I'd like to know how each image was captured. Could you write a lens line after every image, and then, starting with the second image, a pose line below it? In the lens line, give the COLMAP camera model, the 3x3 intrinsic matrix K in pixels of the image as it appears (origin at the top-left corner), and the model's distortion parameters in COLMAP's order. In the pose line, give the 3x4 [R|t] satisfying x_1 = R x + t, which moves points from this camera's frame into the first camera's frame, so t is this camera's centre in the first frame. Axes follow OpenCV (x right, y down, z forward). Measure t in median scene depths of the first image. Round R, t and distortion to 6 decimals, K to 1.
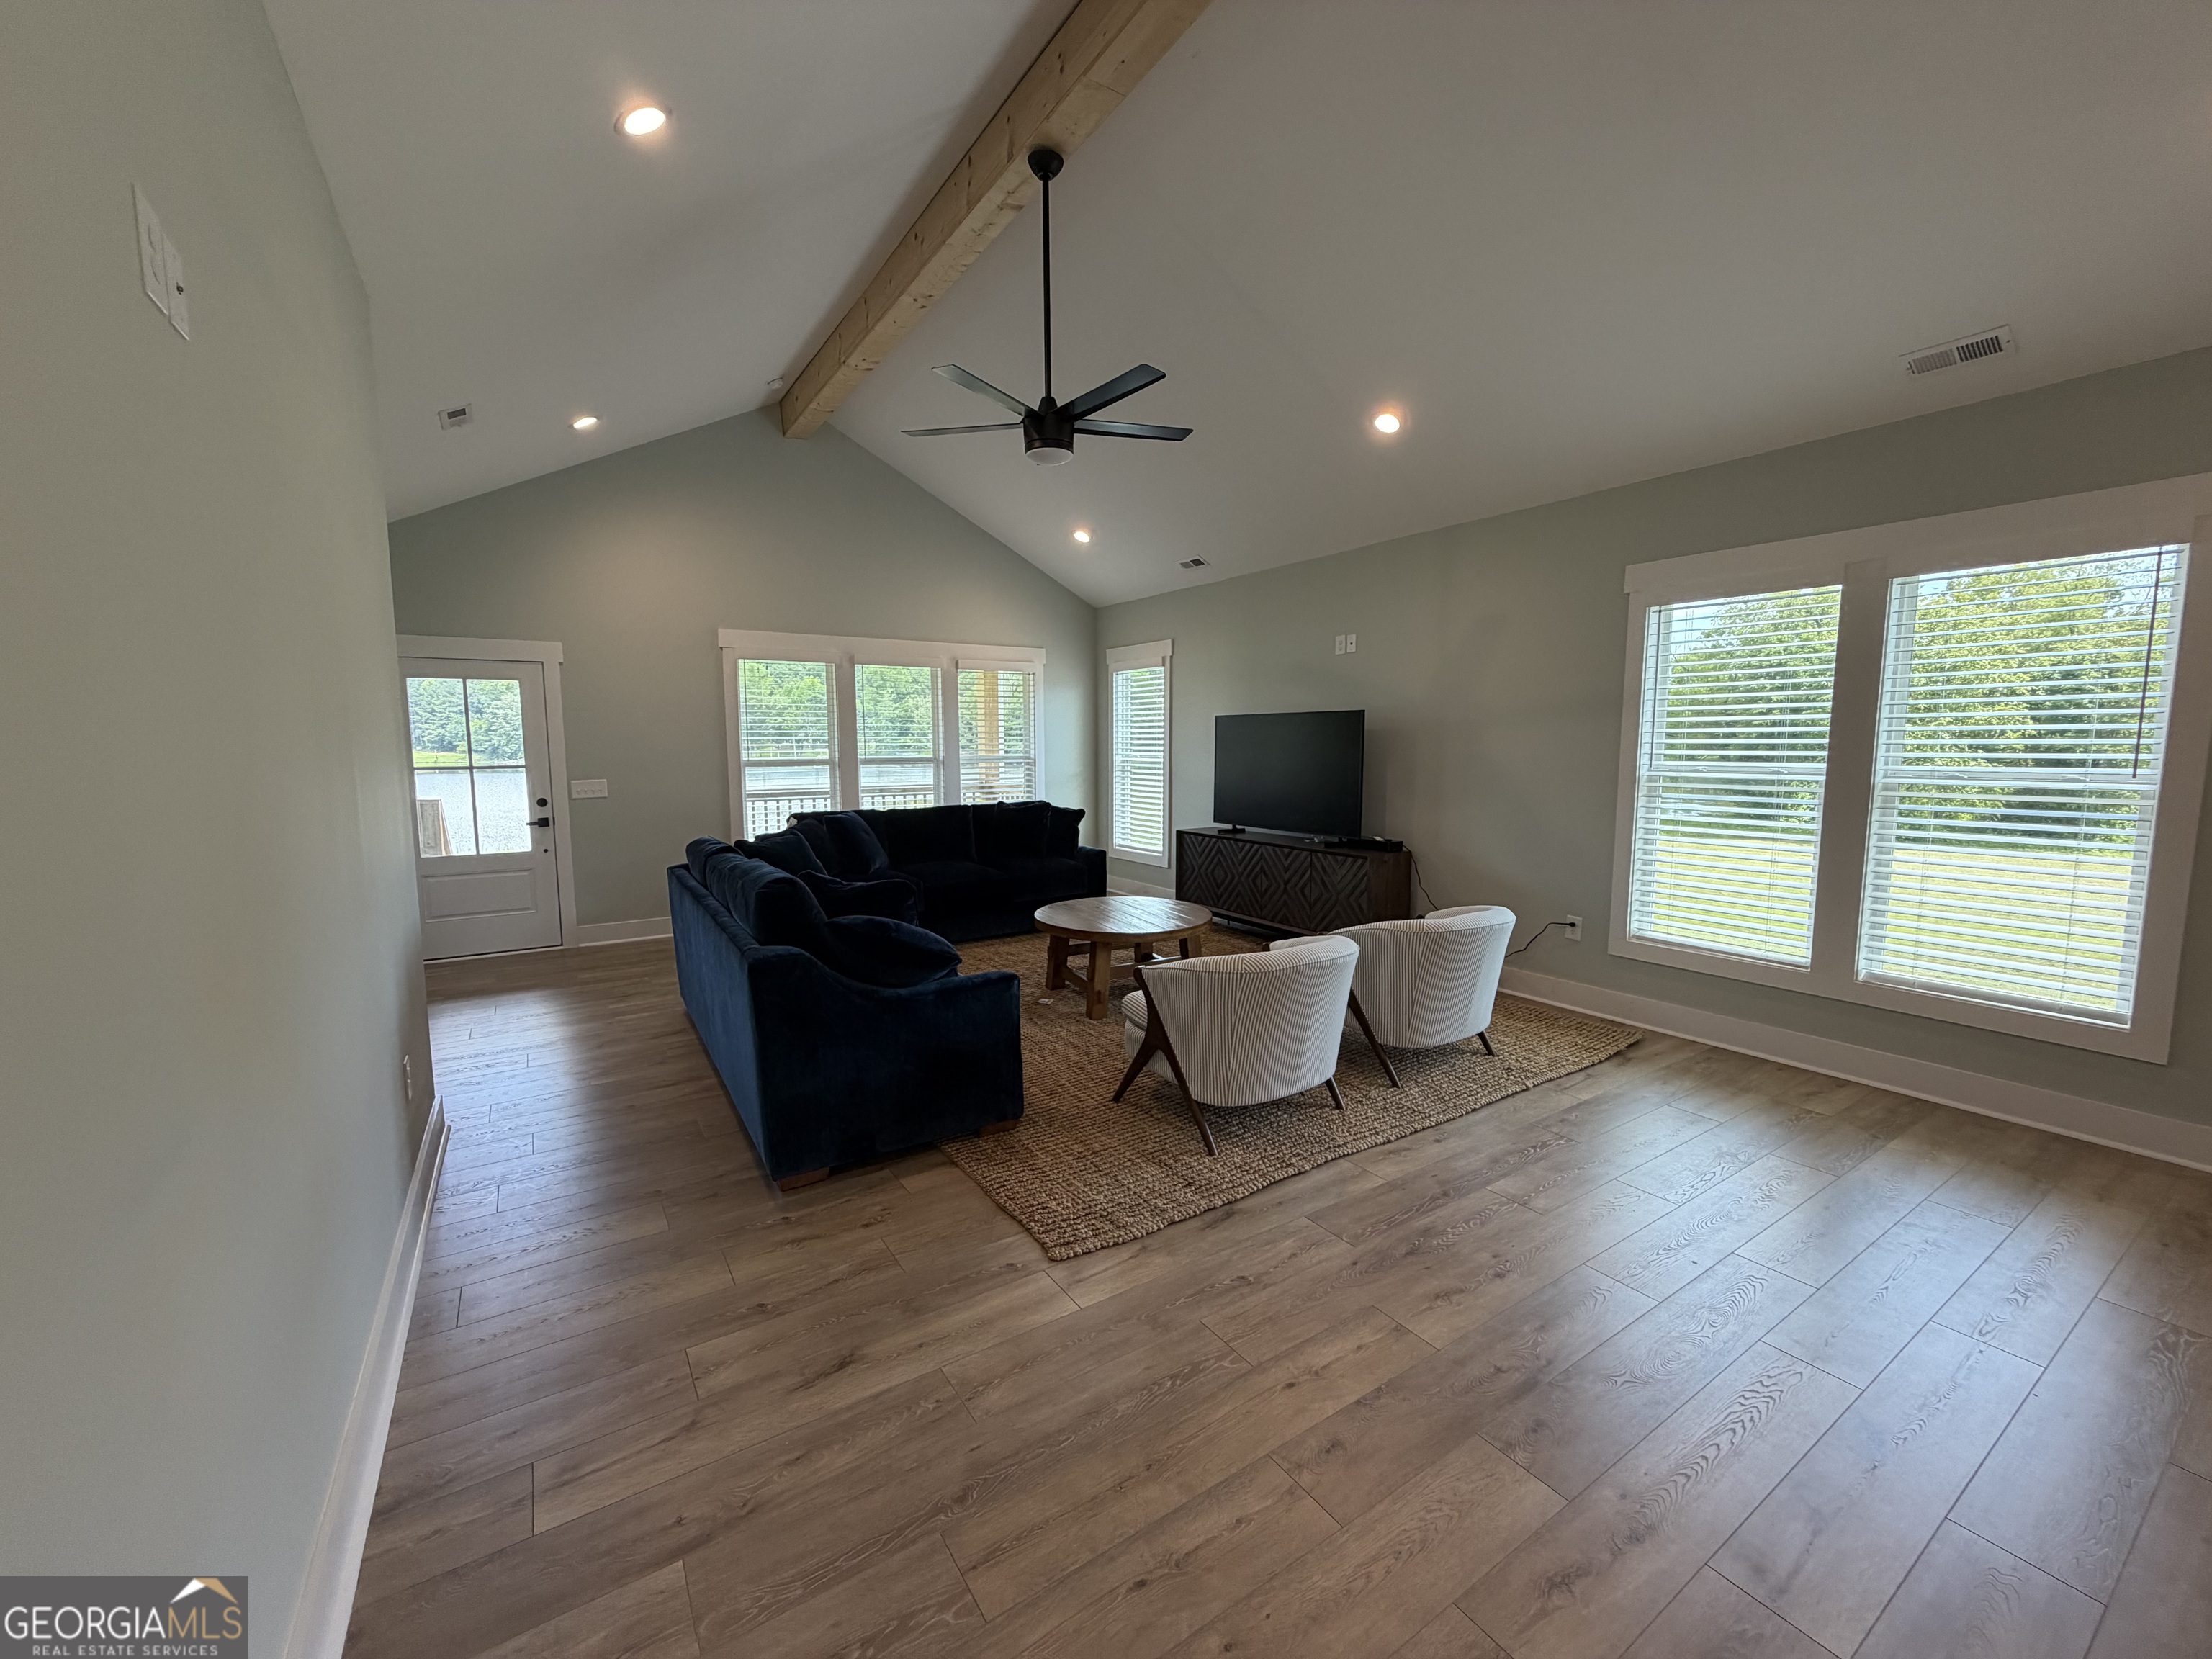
lens RADIAL K [[879.0, 0, 1105.4], [0, 879.0, 832.3], [0, 0, 1]] dist [-0.001469, 0.000628]
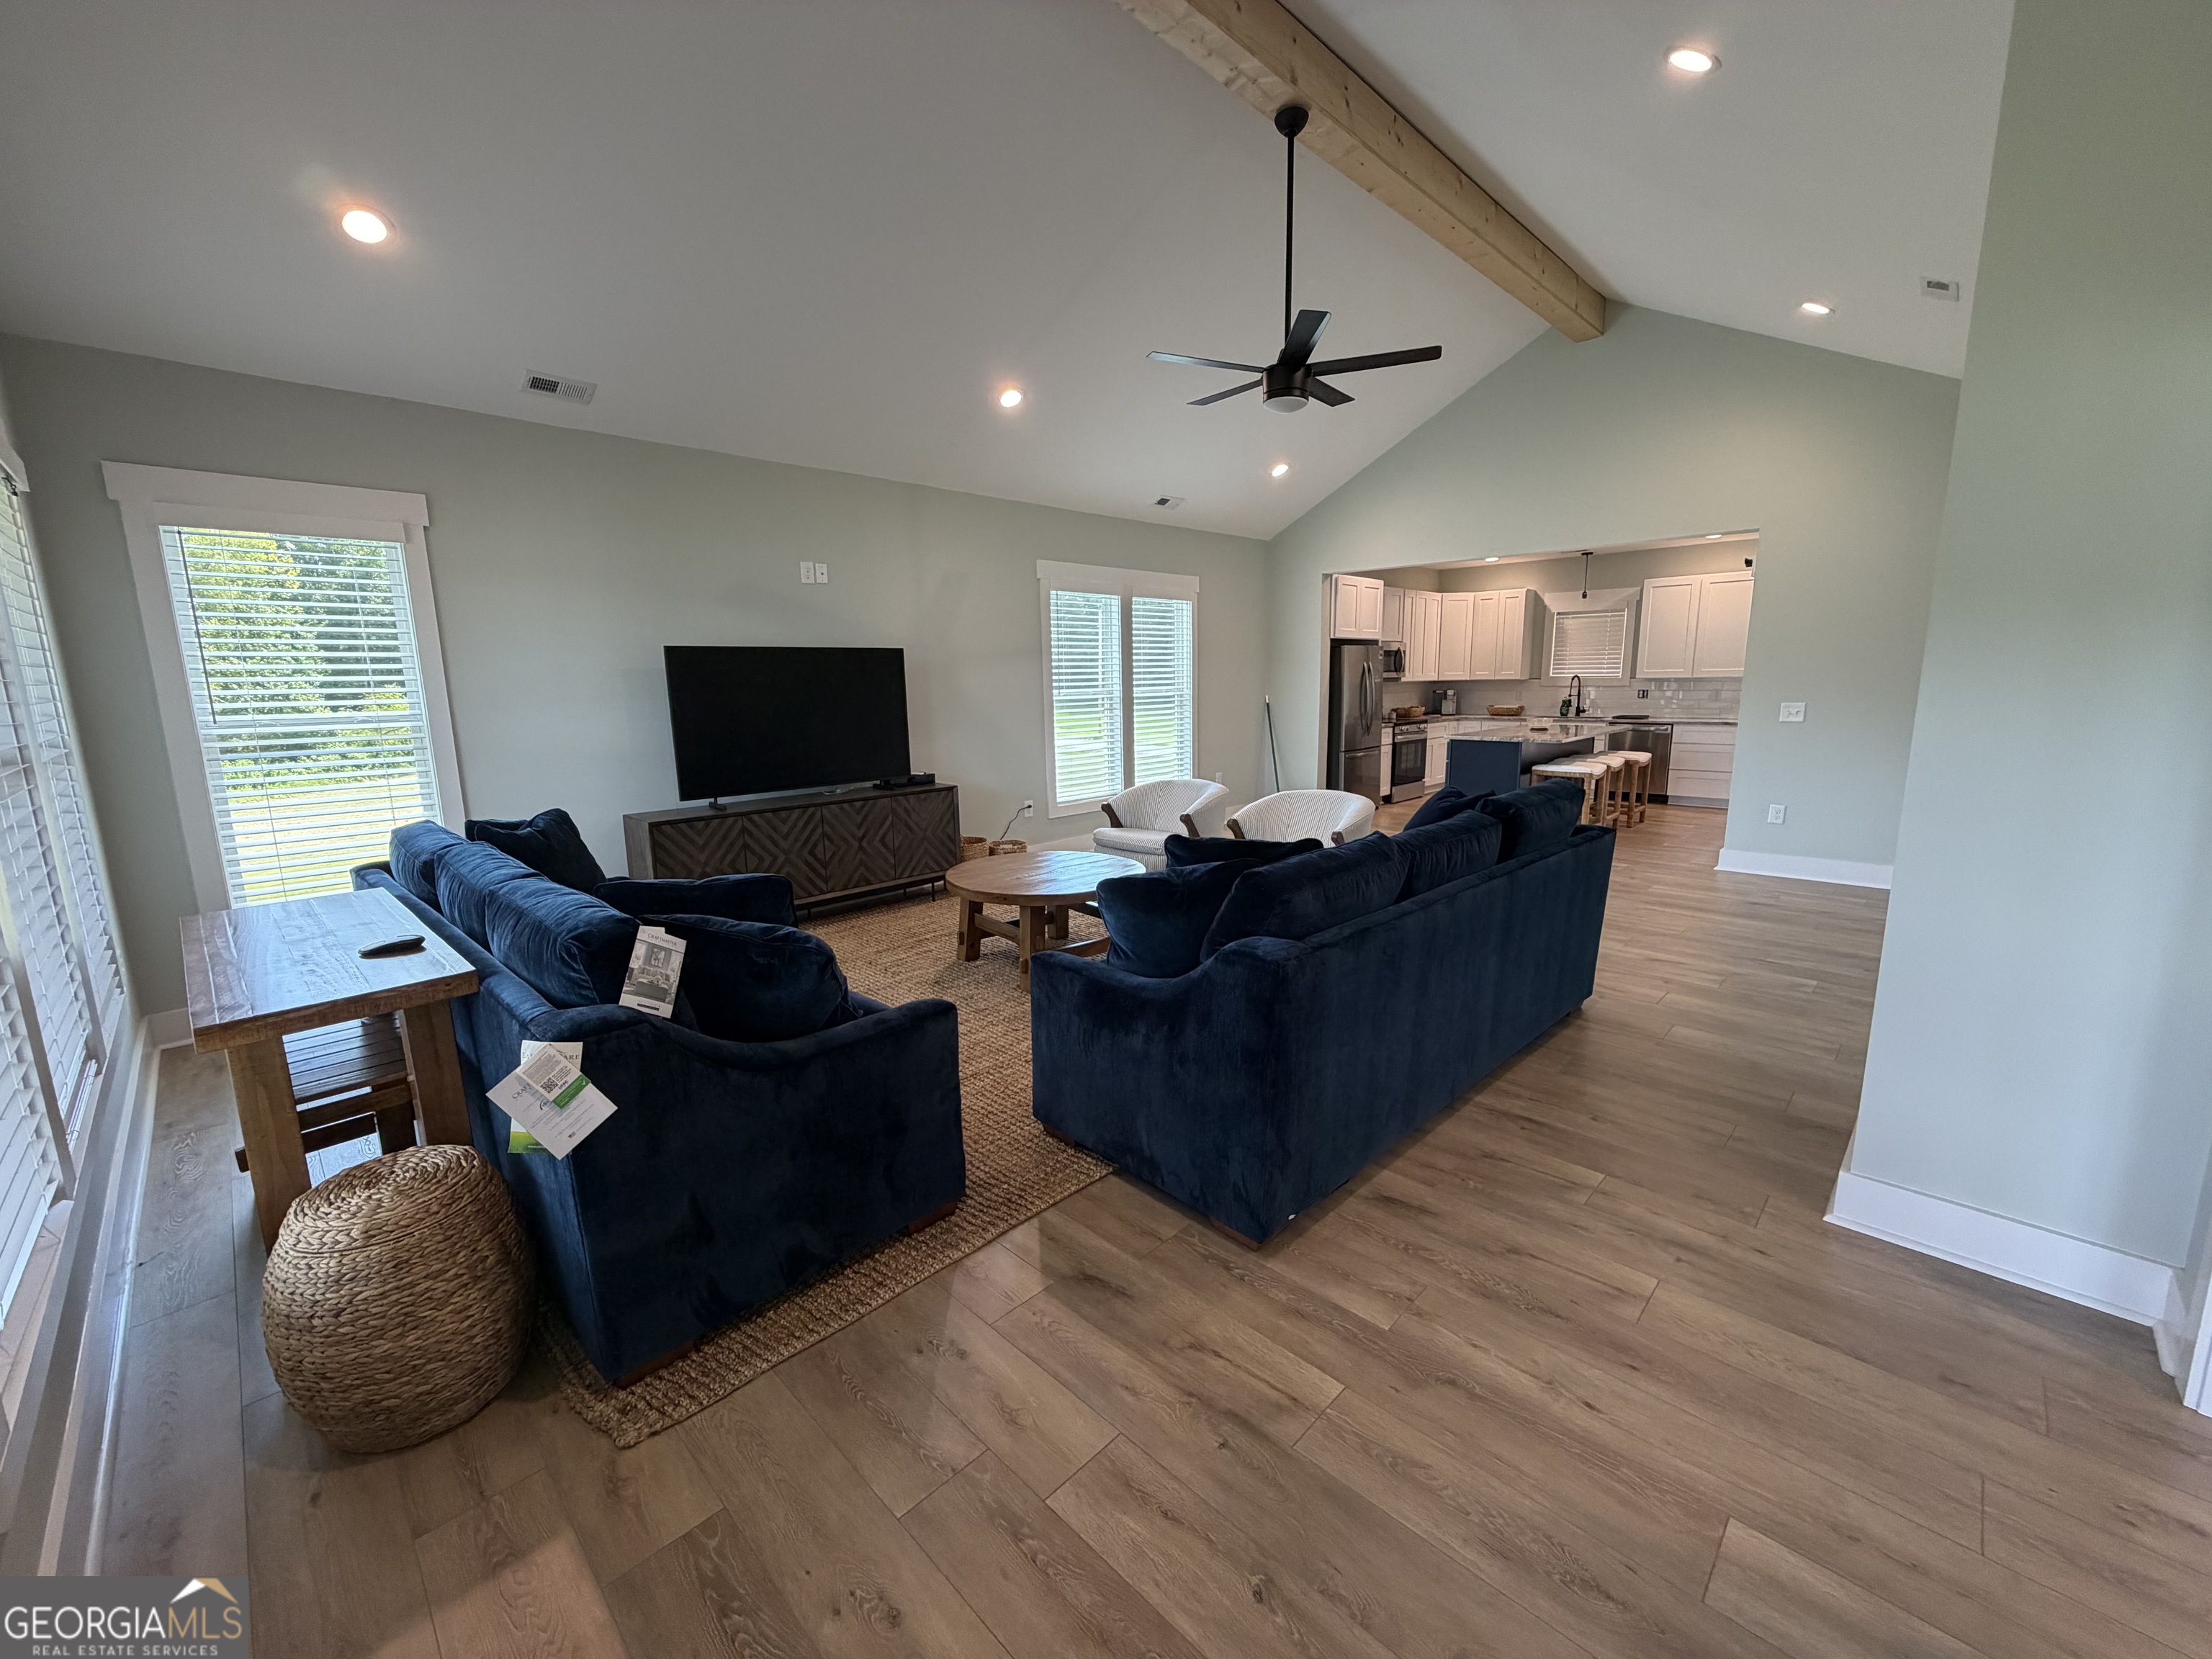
lens RADIAL K [[879.0, 0, 1087.6], [0, 879.0, 828.5], [0, 0, 1]] dist [-0.001469, 0.000628]
pose [[-0.190543, -0.168298, 0.967145, -1.026498], [0.113287, 0.974843, 0.191956, -0.145191], [-0.975120, 0.146141, -0.166684, 1.338694]]
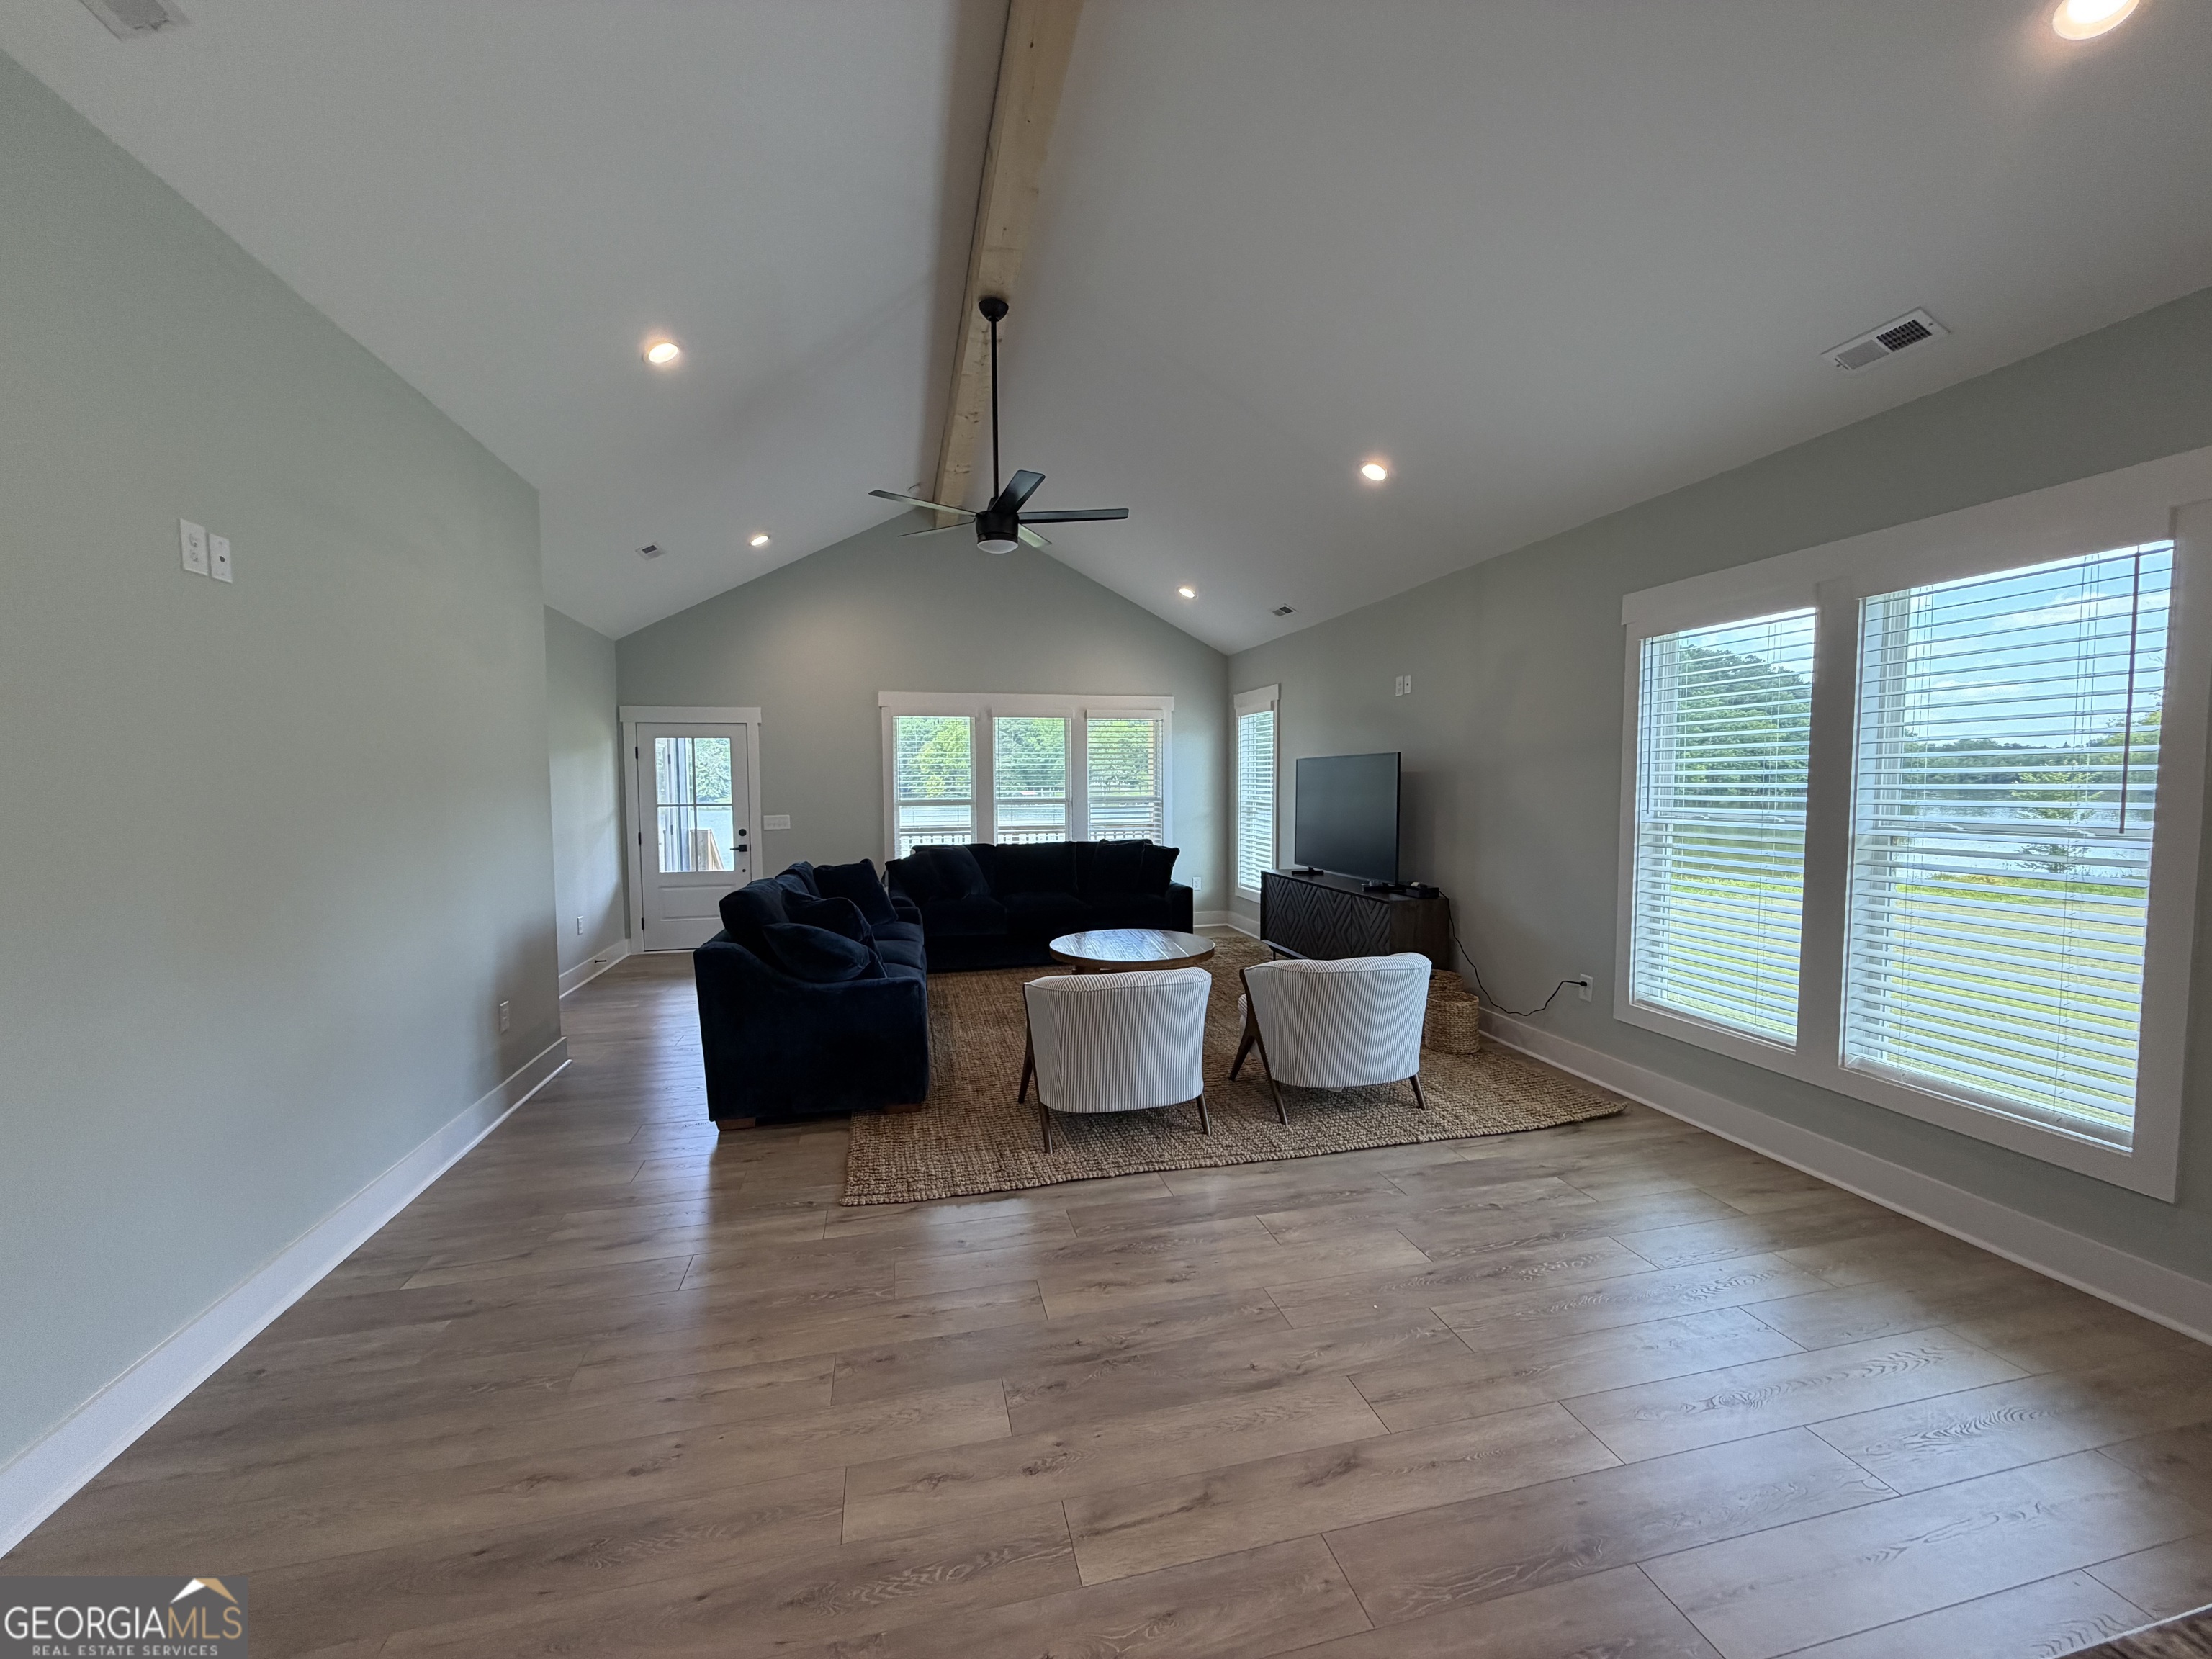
lens RADIAL K [[879.0, 0, 1104.4], [0, 879.0, 834.2], [0, 0, 1]] dist [-0.001469, 0.000628]
pose [[0.942630, 0.017306, -0.333390, 0.421897], [-0.031283, 0.998840, -0.036602, -0.001994], [0.332370, 0.044932, 0.942078, -0.043243]]
